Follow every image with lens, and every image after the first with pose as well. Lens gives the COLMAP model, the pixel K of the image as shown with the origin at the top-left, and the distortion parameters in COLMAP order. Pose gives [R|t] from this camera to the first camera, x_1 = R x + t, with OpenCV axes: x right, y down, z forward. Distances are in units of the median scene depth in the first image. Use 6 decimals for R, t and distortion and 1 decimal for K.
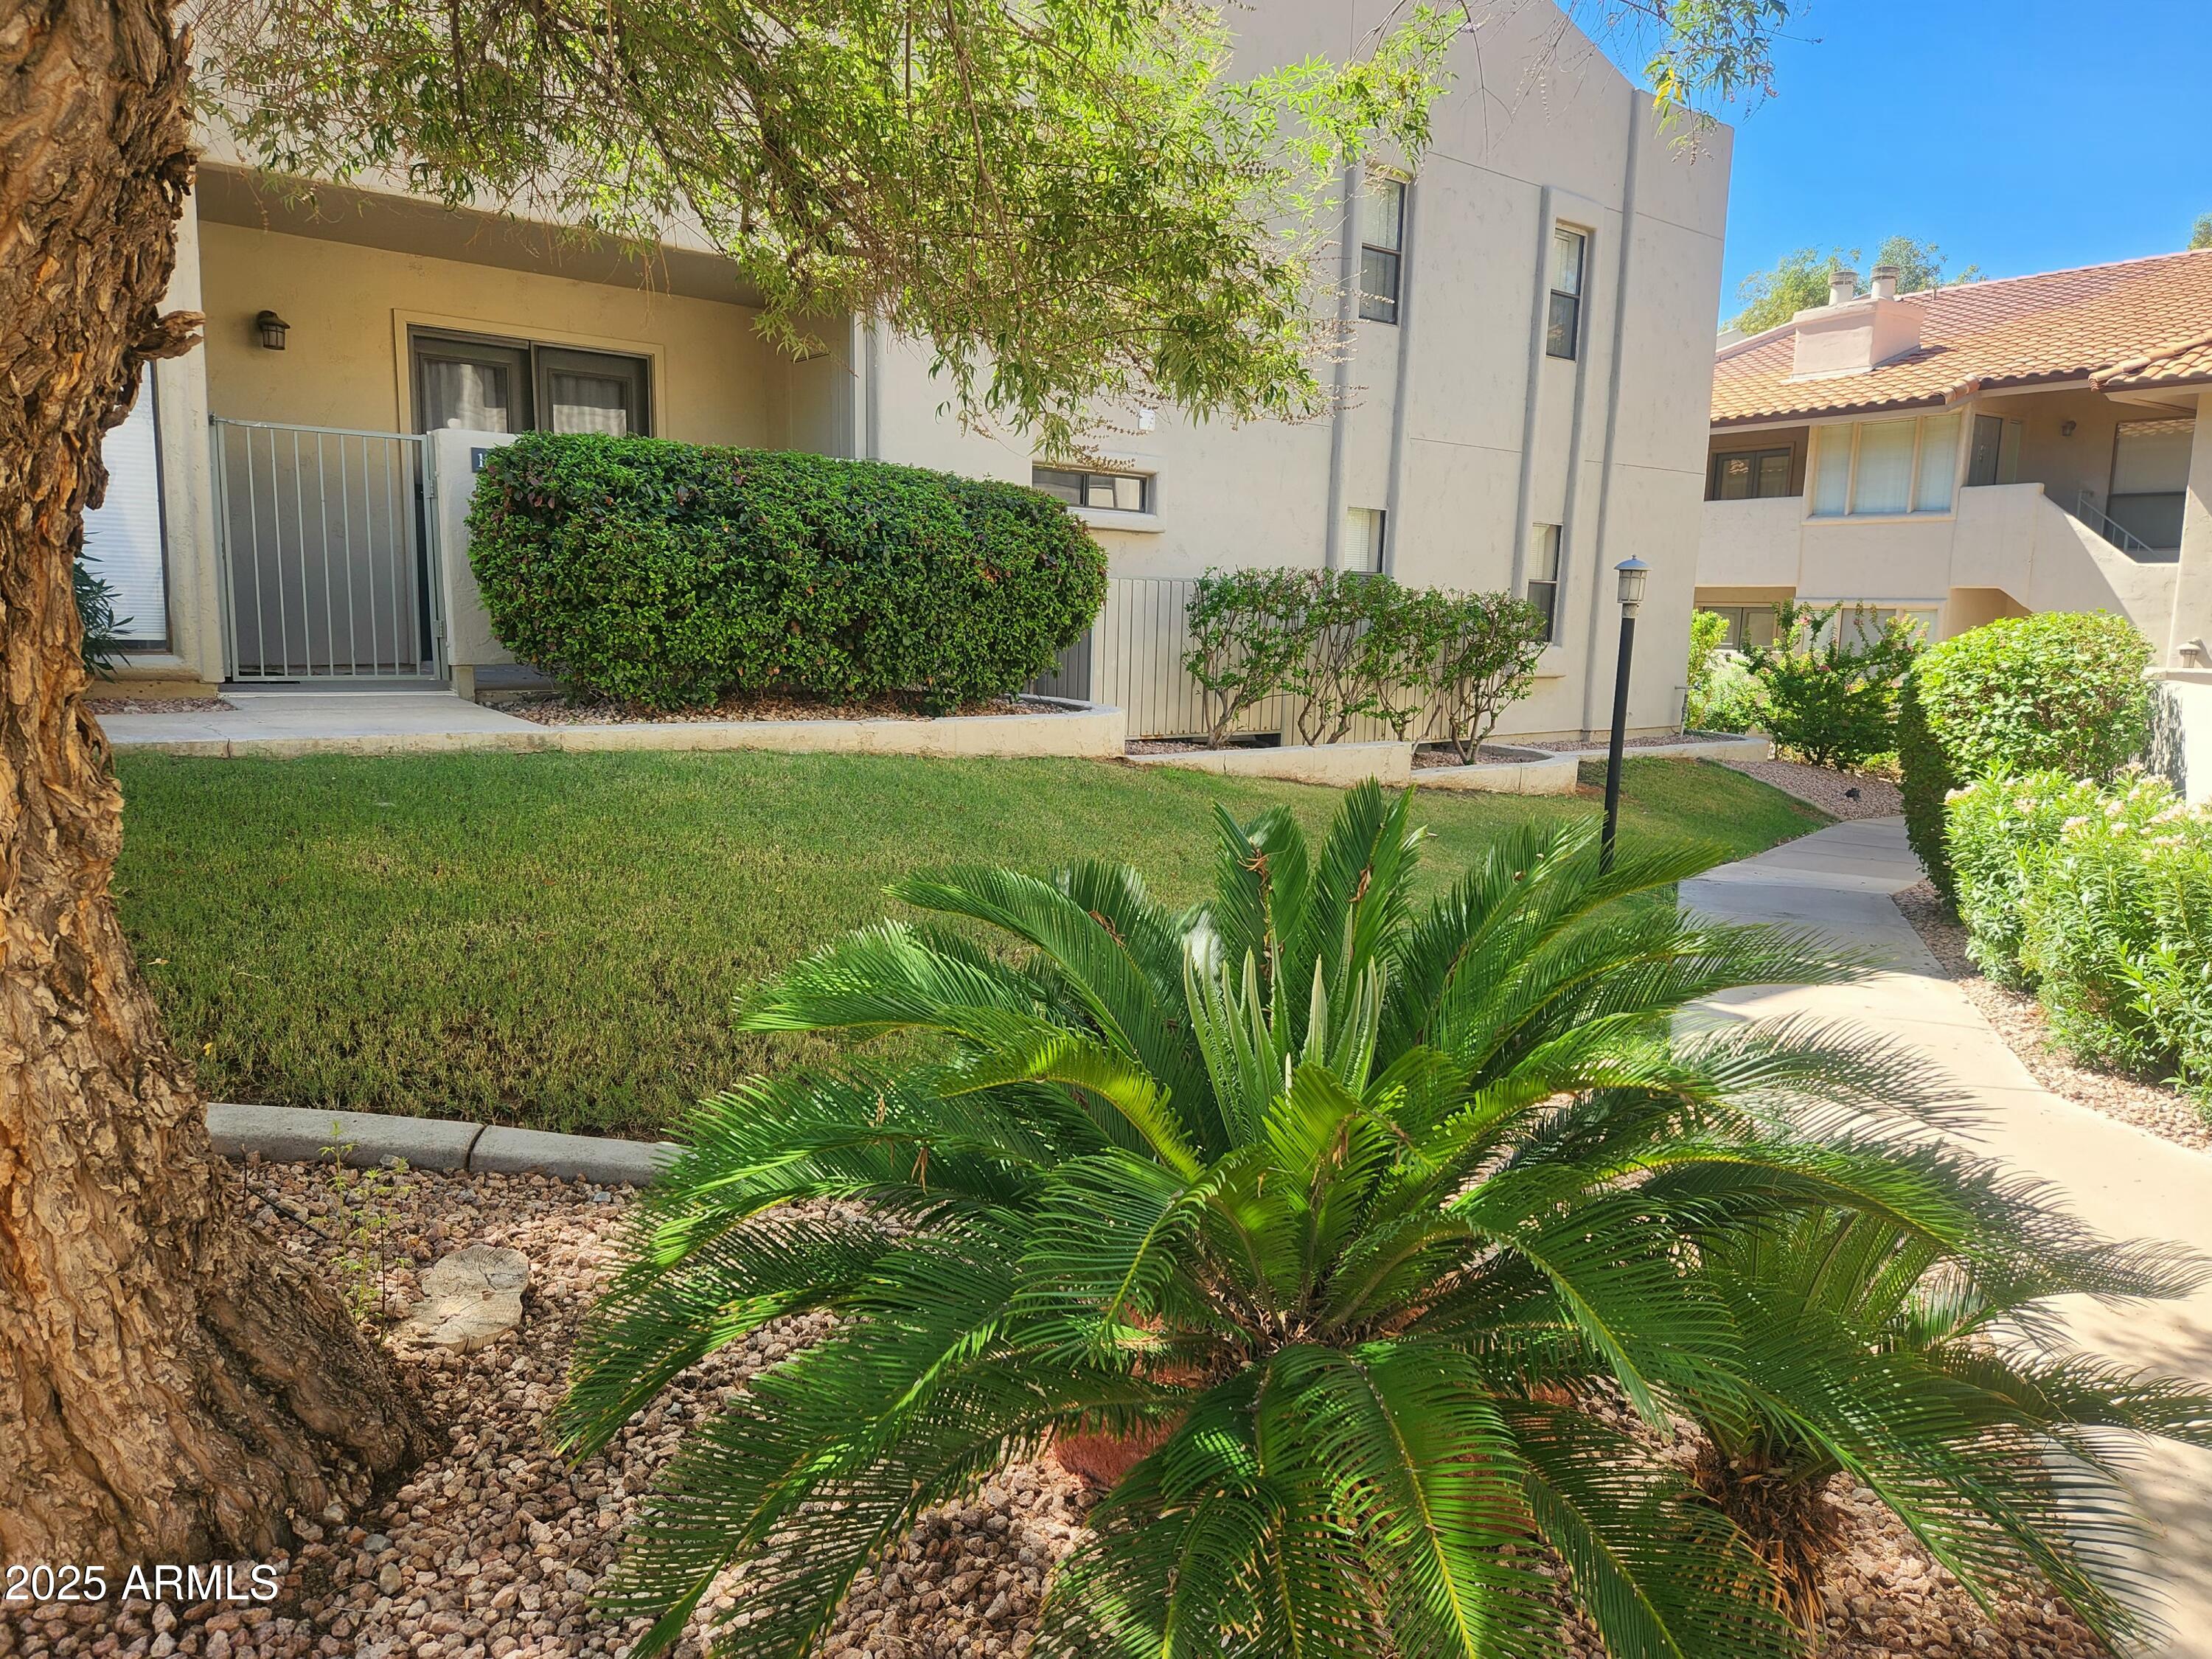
lens RADIAL K [[1500.5, 0, 1138.1], [0, 1500.5, 773.0], [0, 0, 1]] dist [0.085736, -0.067028]
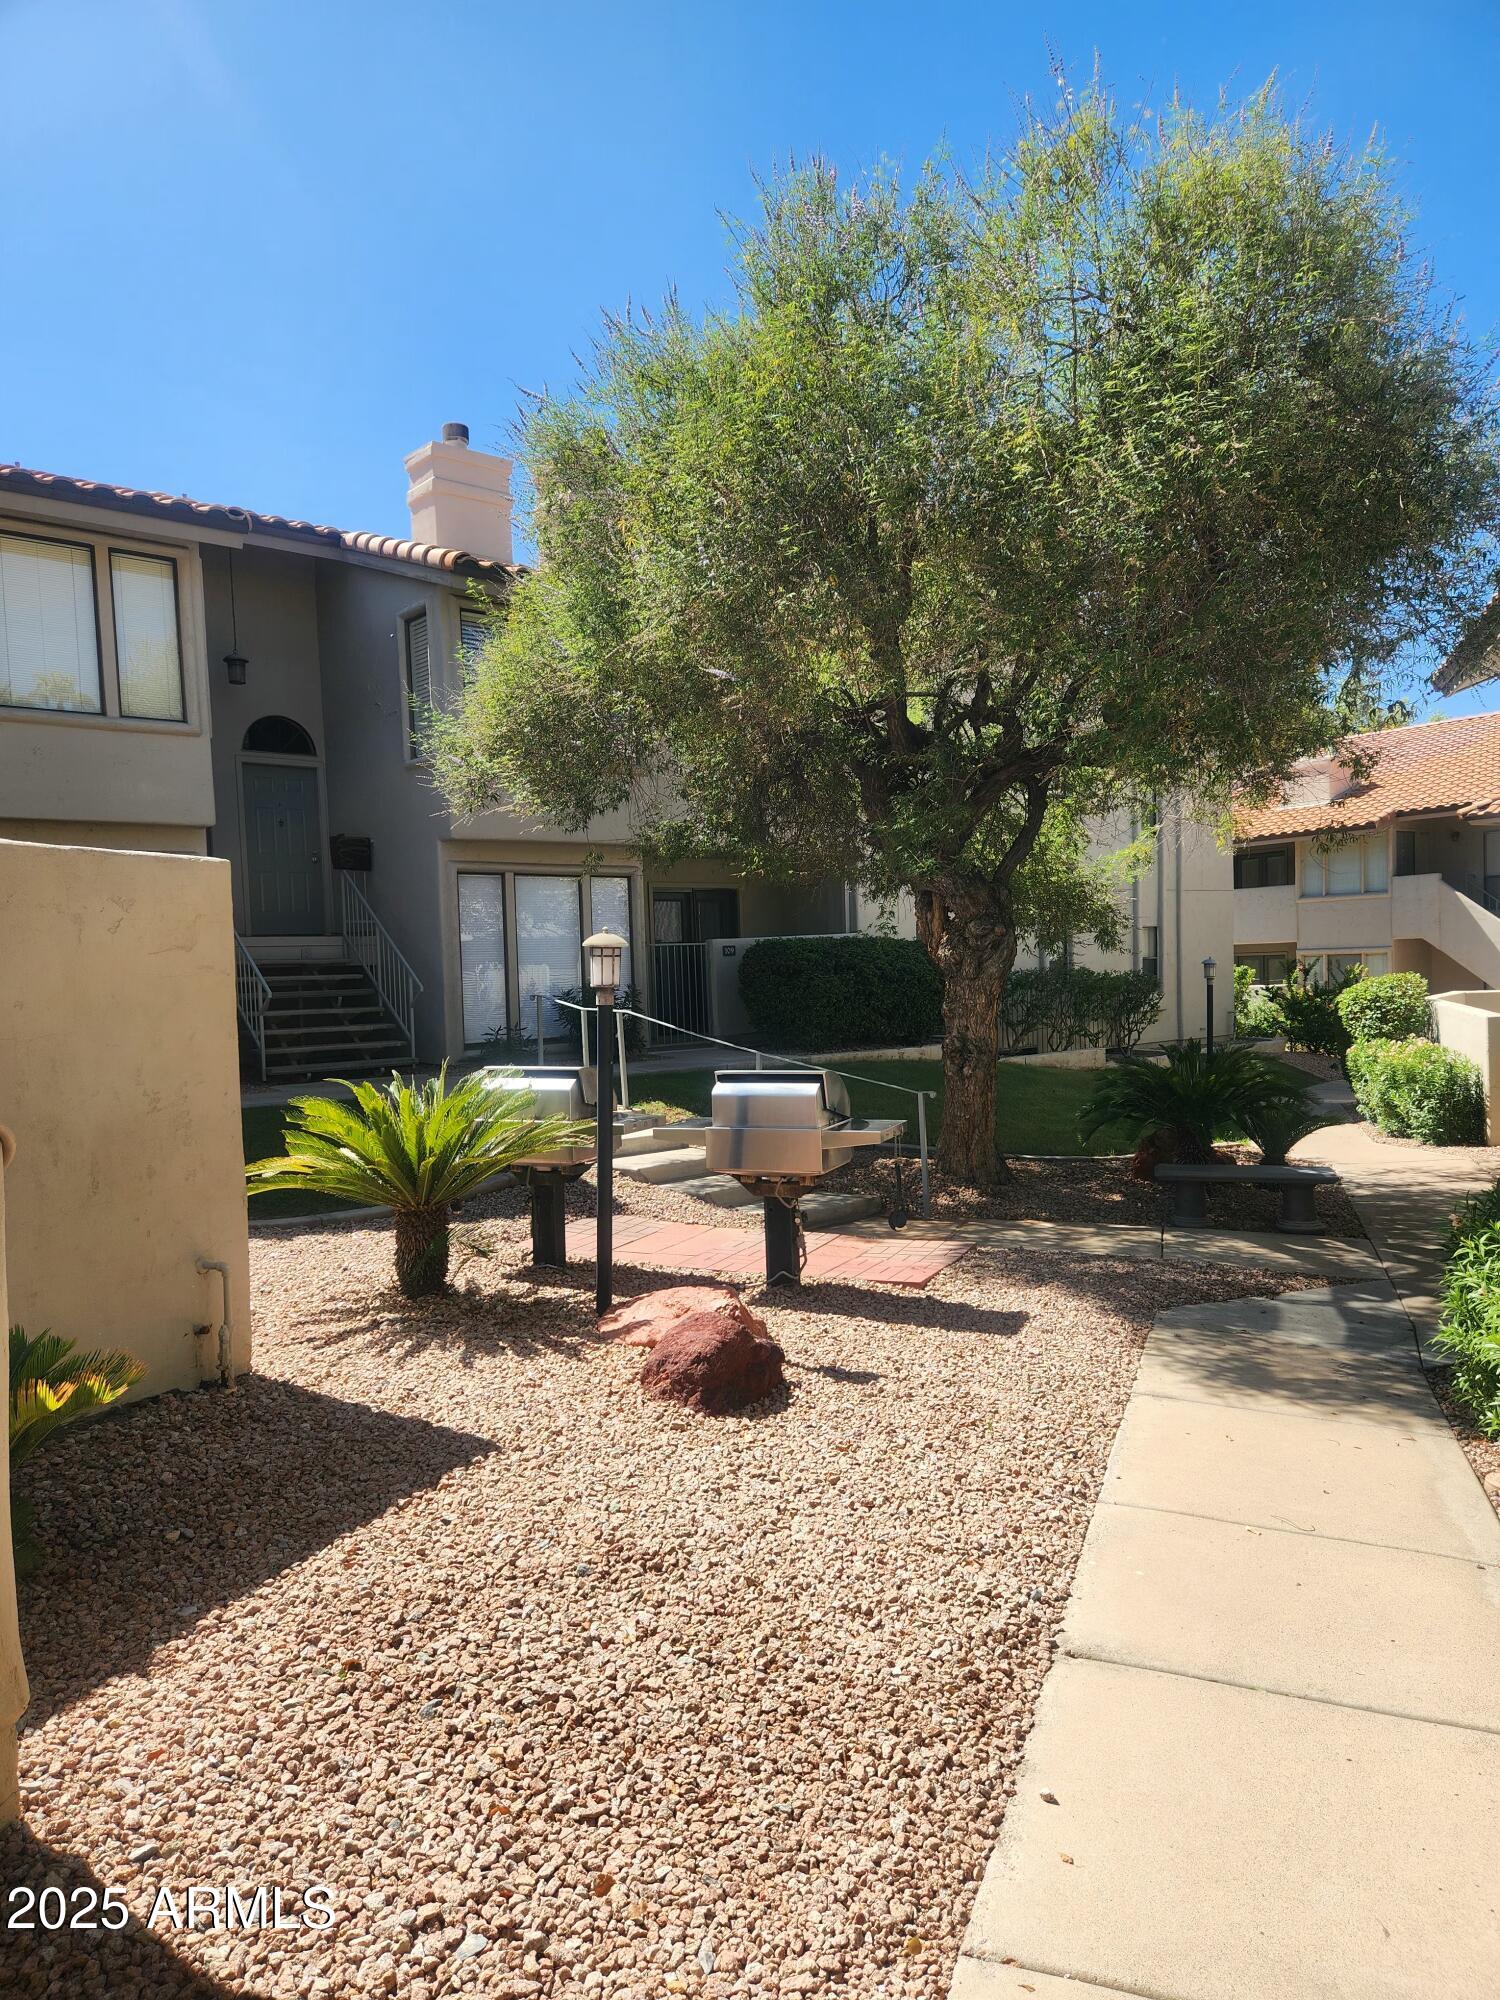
lens RADIAL K [[1356.7, 0, 750.0], [0, 1356.7, 1000.0], [0, 0, 1]] dist [0.085736, -0.067028]
pose [[0.998153, -0.059176, 0.013744, -0.188256], [0.060113, 0.994764, -0.082647, 0.023115], [-0.008781, 0.083321, 0.996484, -0.494875]]
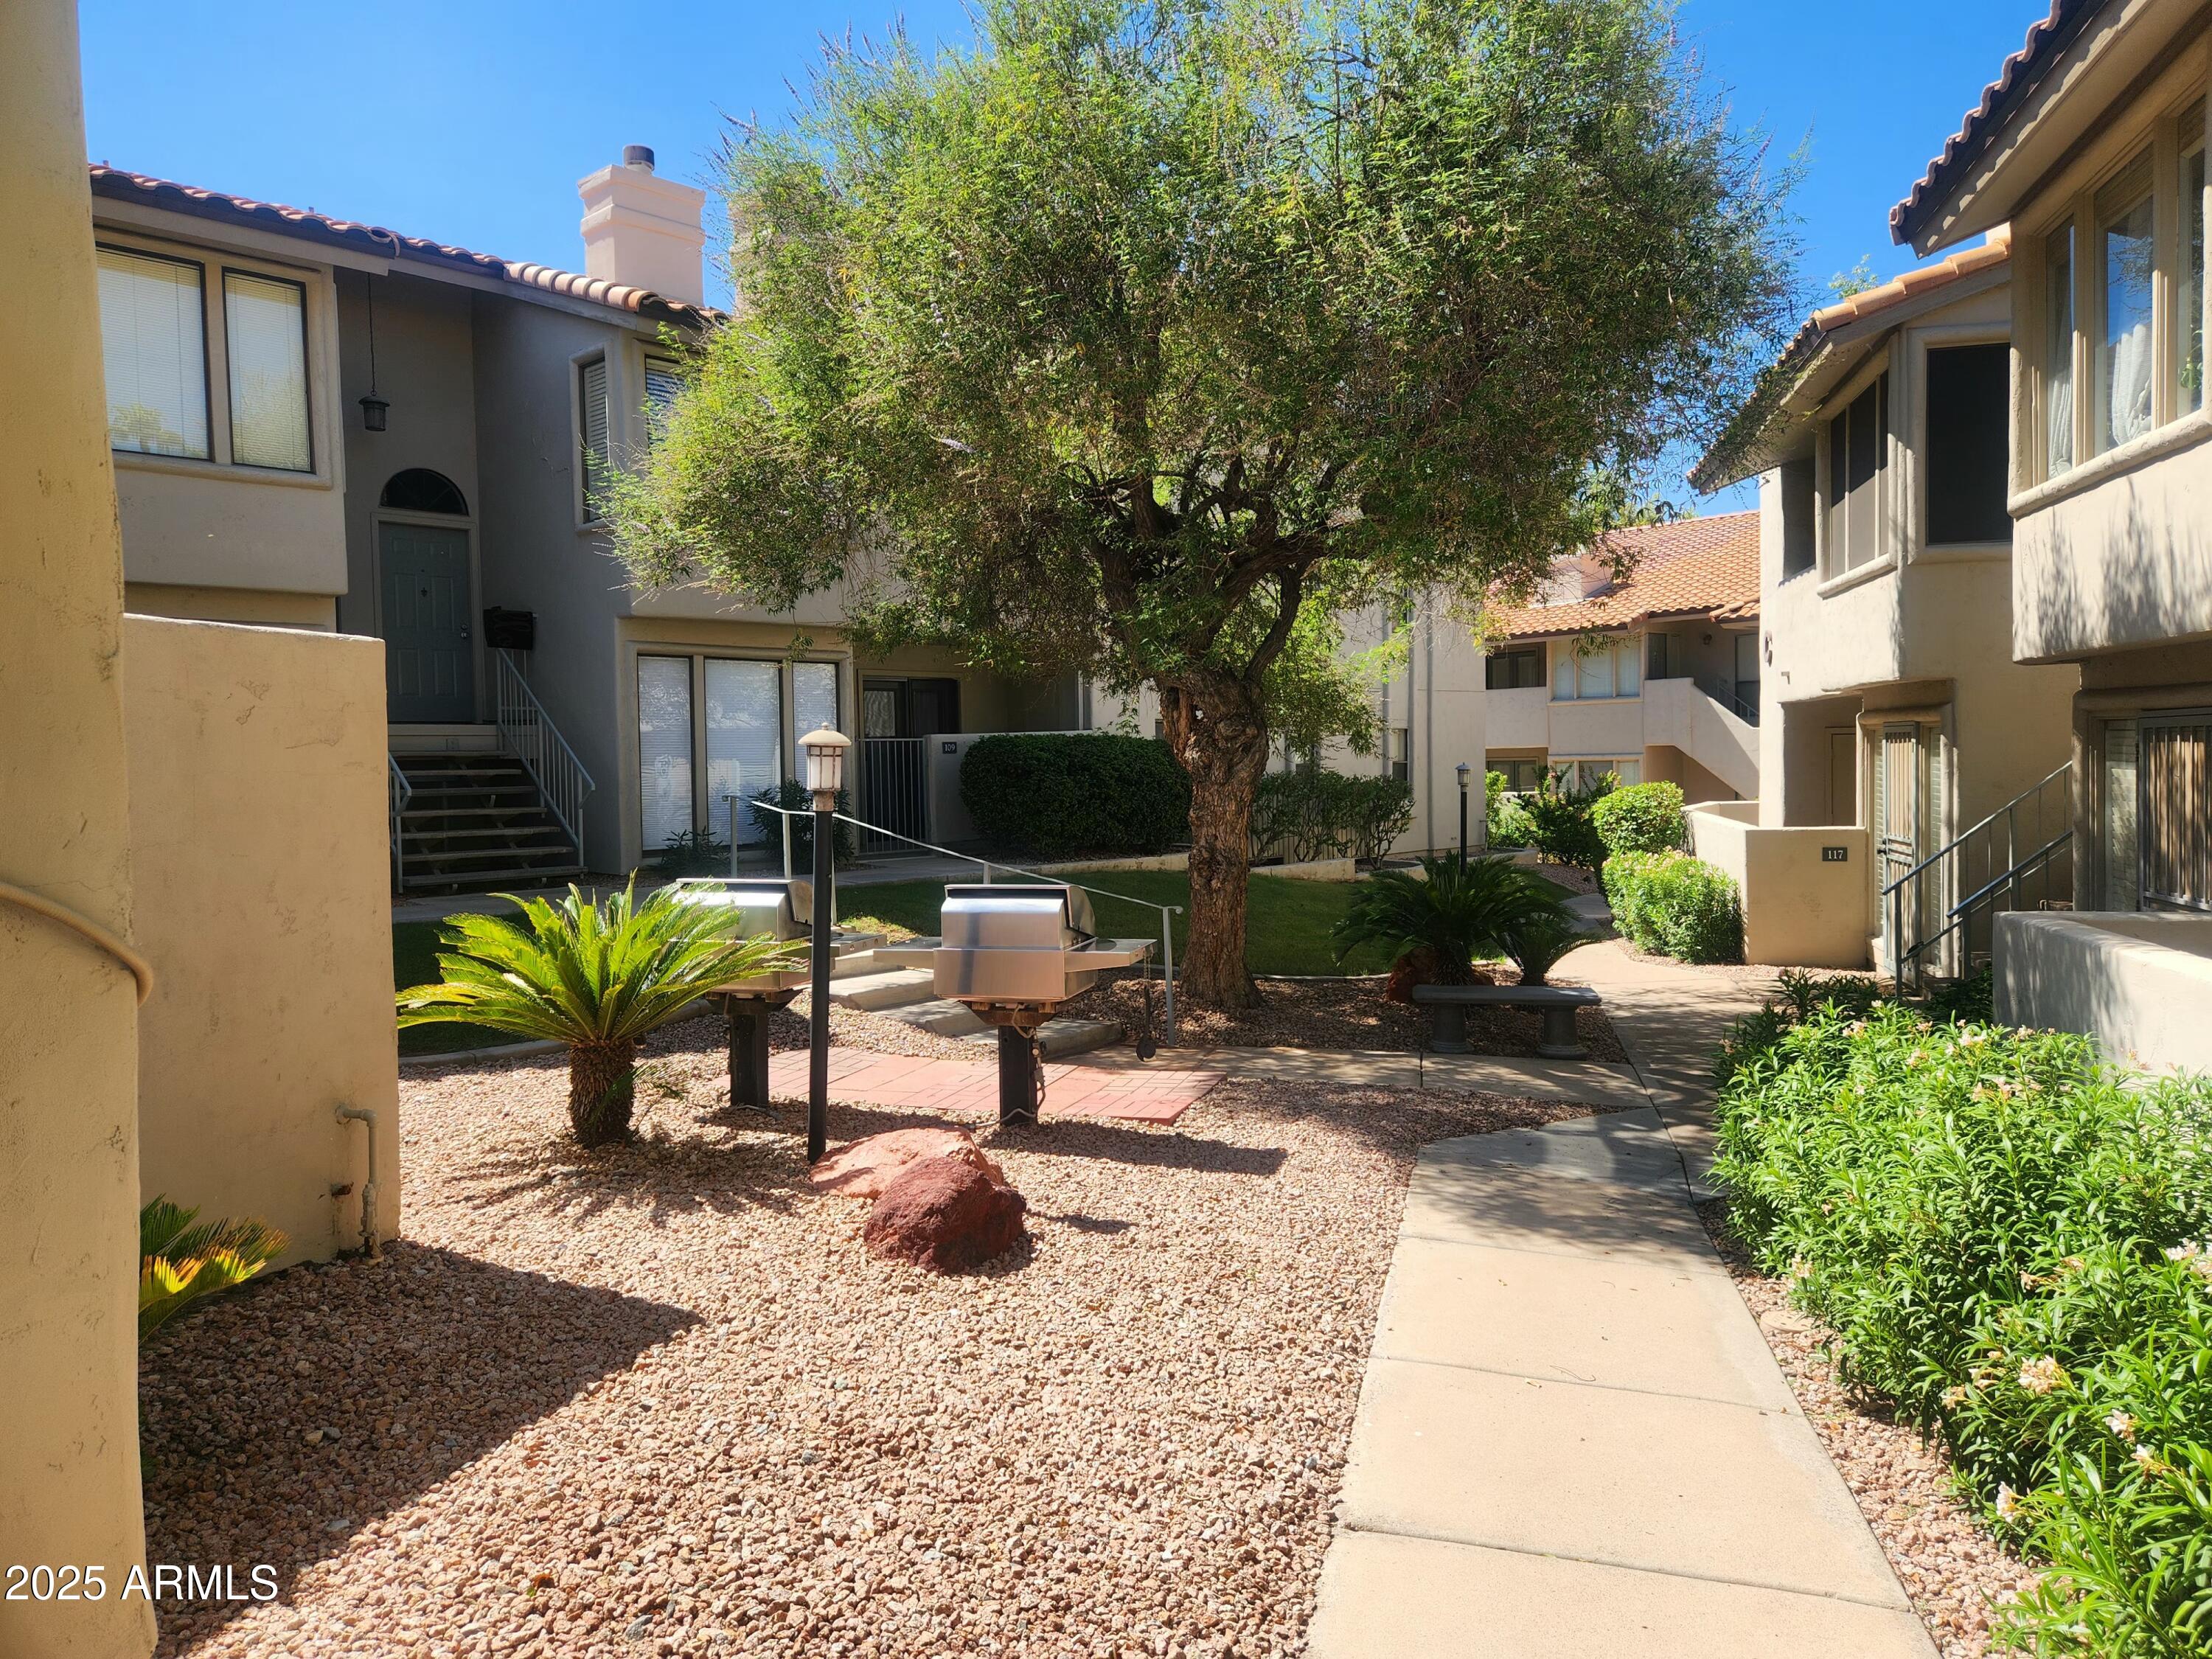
lens RADIAL K [[1500.5, 0, 1138.1], [0, 1500.5, 773.0], [0, 0, 1]] dist [0.085736, -0.067028]
pose [[0.990336, -0.046214, 0.130764, -0.194400], [0.058880, 0.993761, -0.094720, 0.021391], [-0.125571, 0.101504, 0.986878, -0.495768]]
